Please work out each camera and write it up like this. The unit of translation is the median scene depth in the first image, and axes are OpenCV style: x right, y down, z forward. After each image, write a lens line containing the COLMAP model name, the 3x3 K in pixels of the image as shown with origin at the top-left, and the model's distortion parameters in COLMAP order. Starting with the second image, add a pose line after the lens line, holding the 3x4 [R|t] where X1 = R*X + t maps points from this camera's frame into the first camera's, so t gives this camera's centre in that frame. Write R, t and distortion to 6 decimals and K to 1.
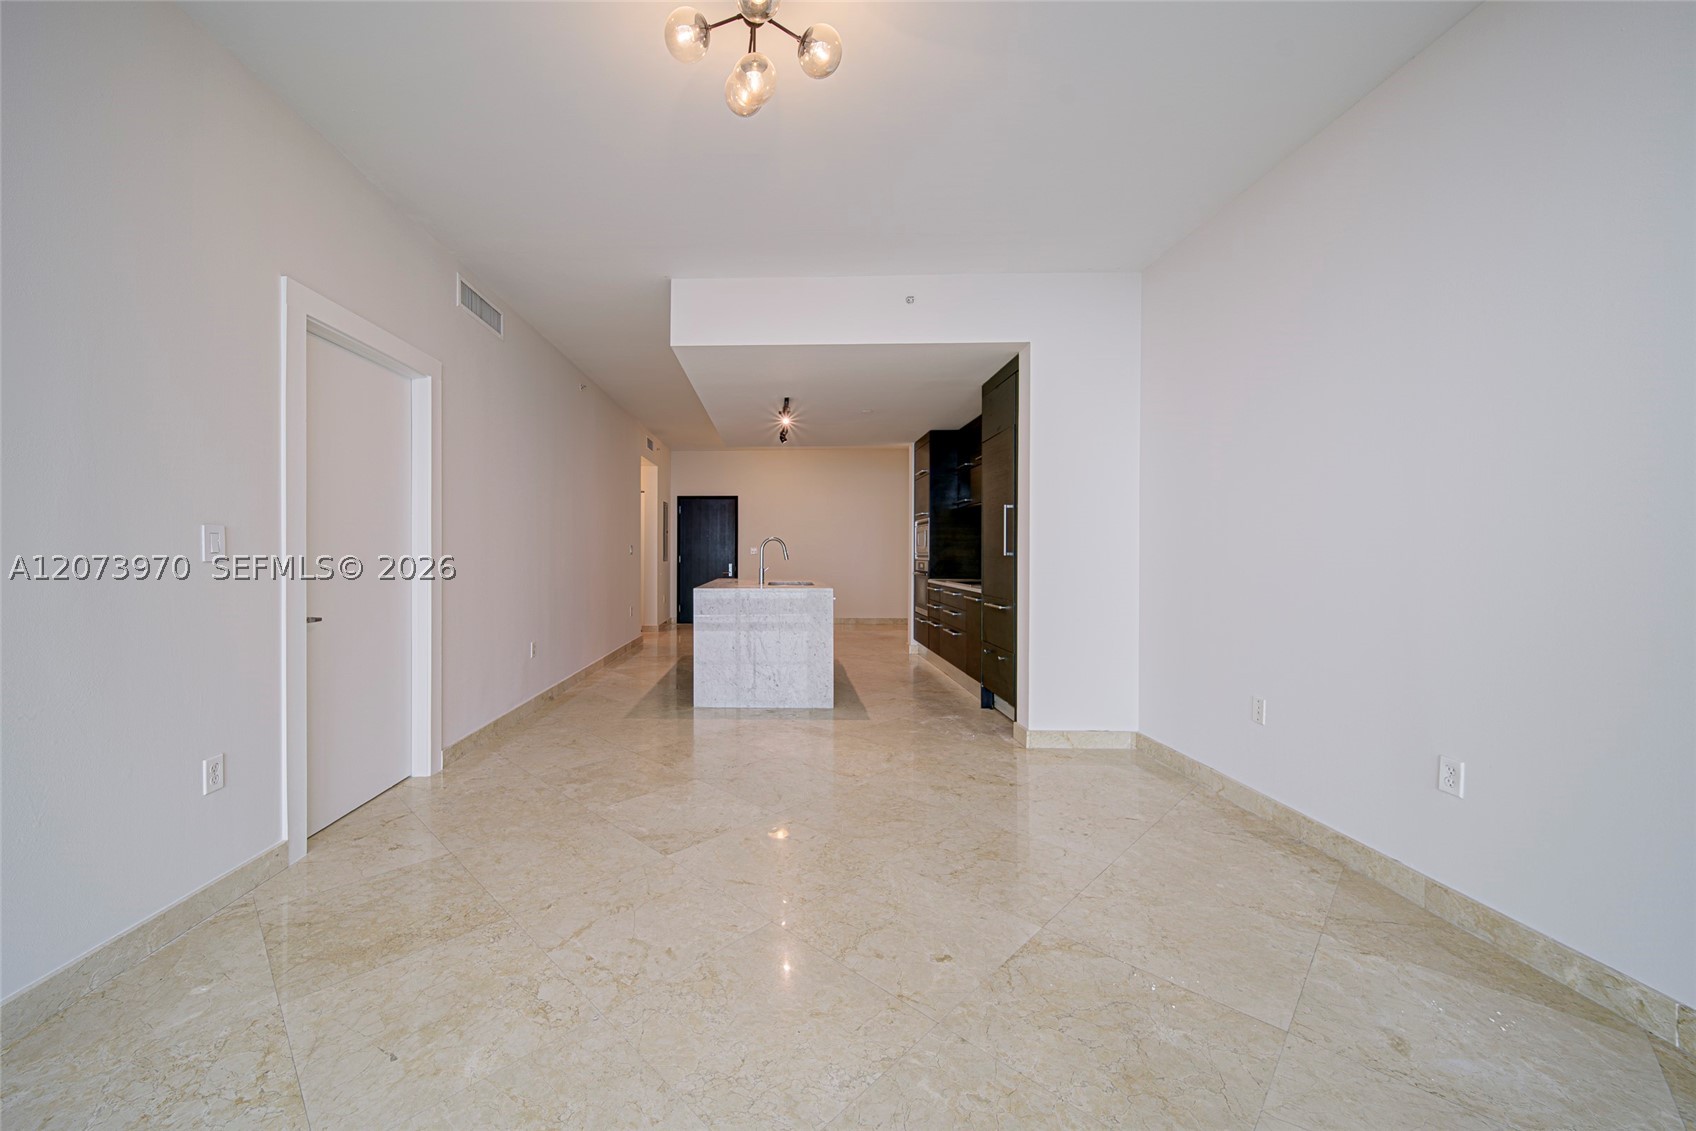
lens RADIAL K [[631.5, 0, 762.9], [0, 631.5, 551.9], [0, 0, 1]] dist [0.000065, -0.000462]
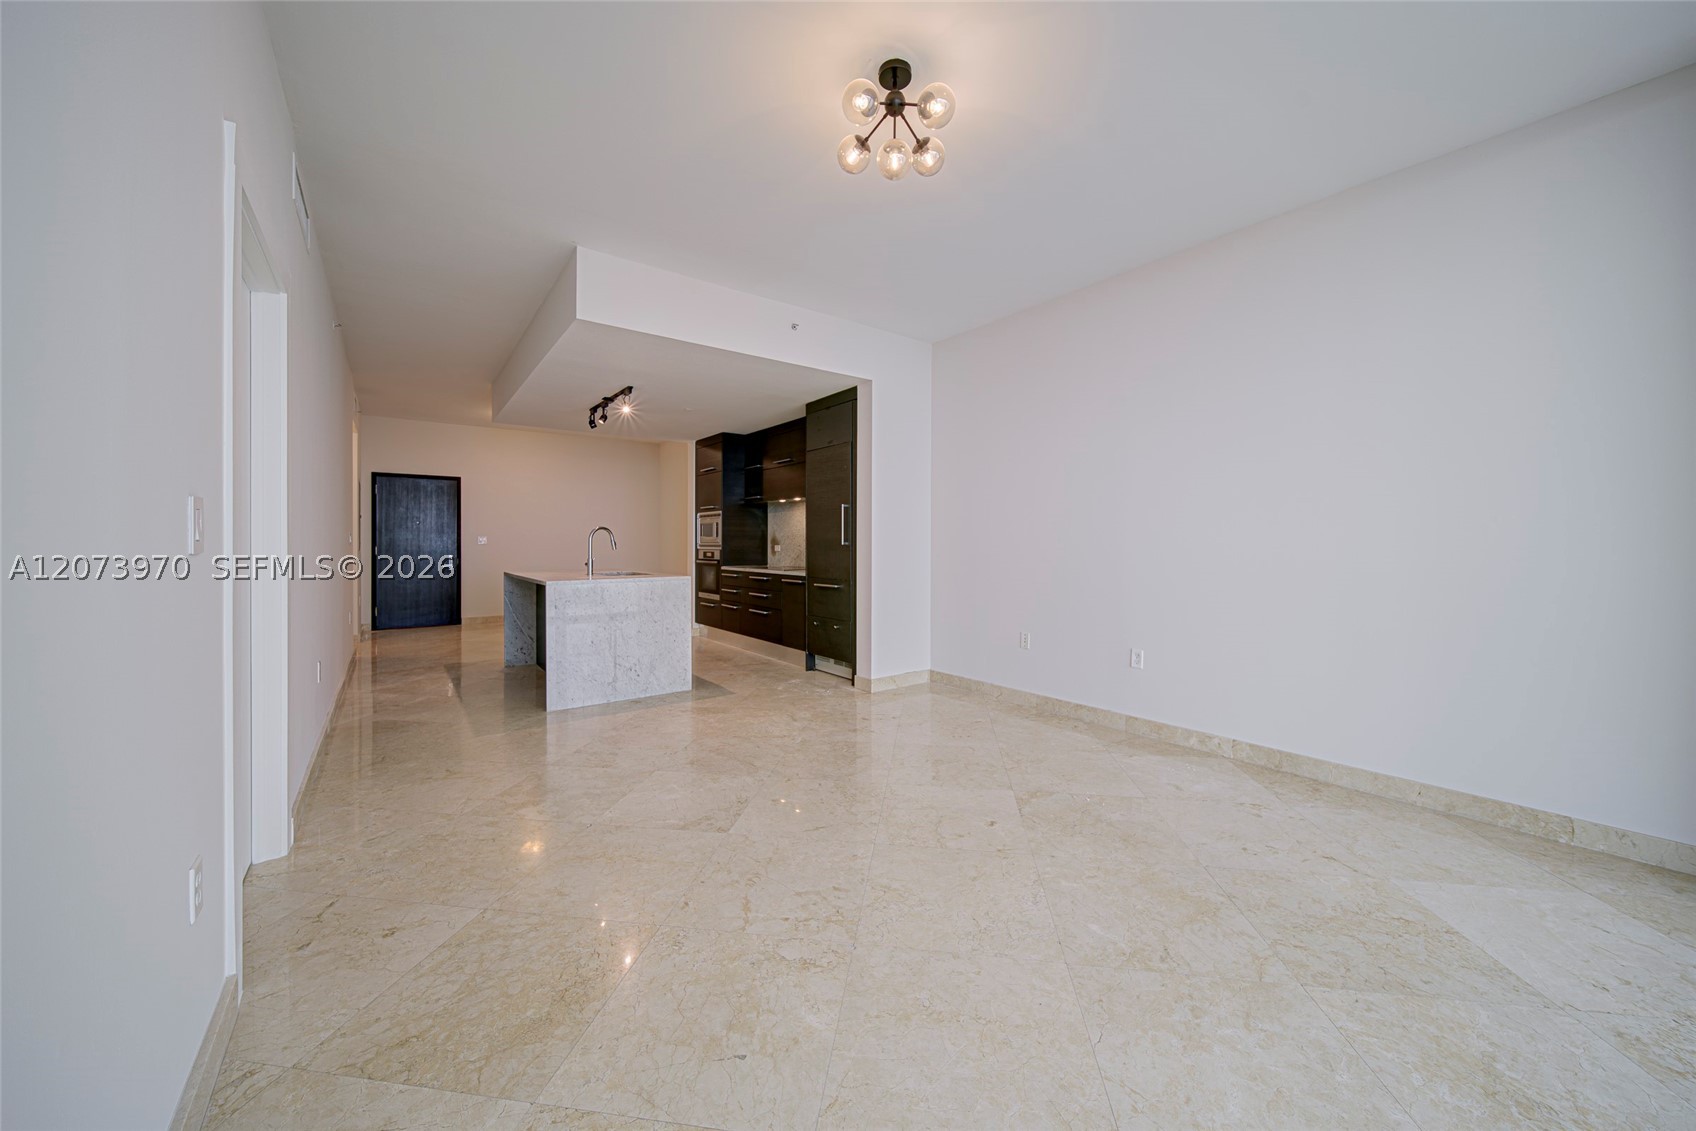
lens RADIAL K [[603.4, 0, 844.6], [0, 603.4, 543.9], [0, 0, 1]] dist [0.000096, -0.001224]
pose [[0.780647, -0.001015, 0.624971, -0.511722], [-0.000846, 0.999996, 0.002681, 0.000849], [-0.624971, -0.002622, 0.780643, 0.083271]]
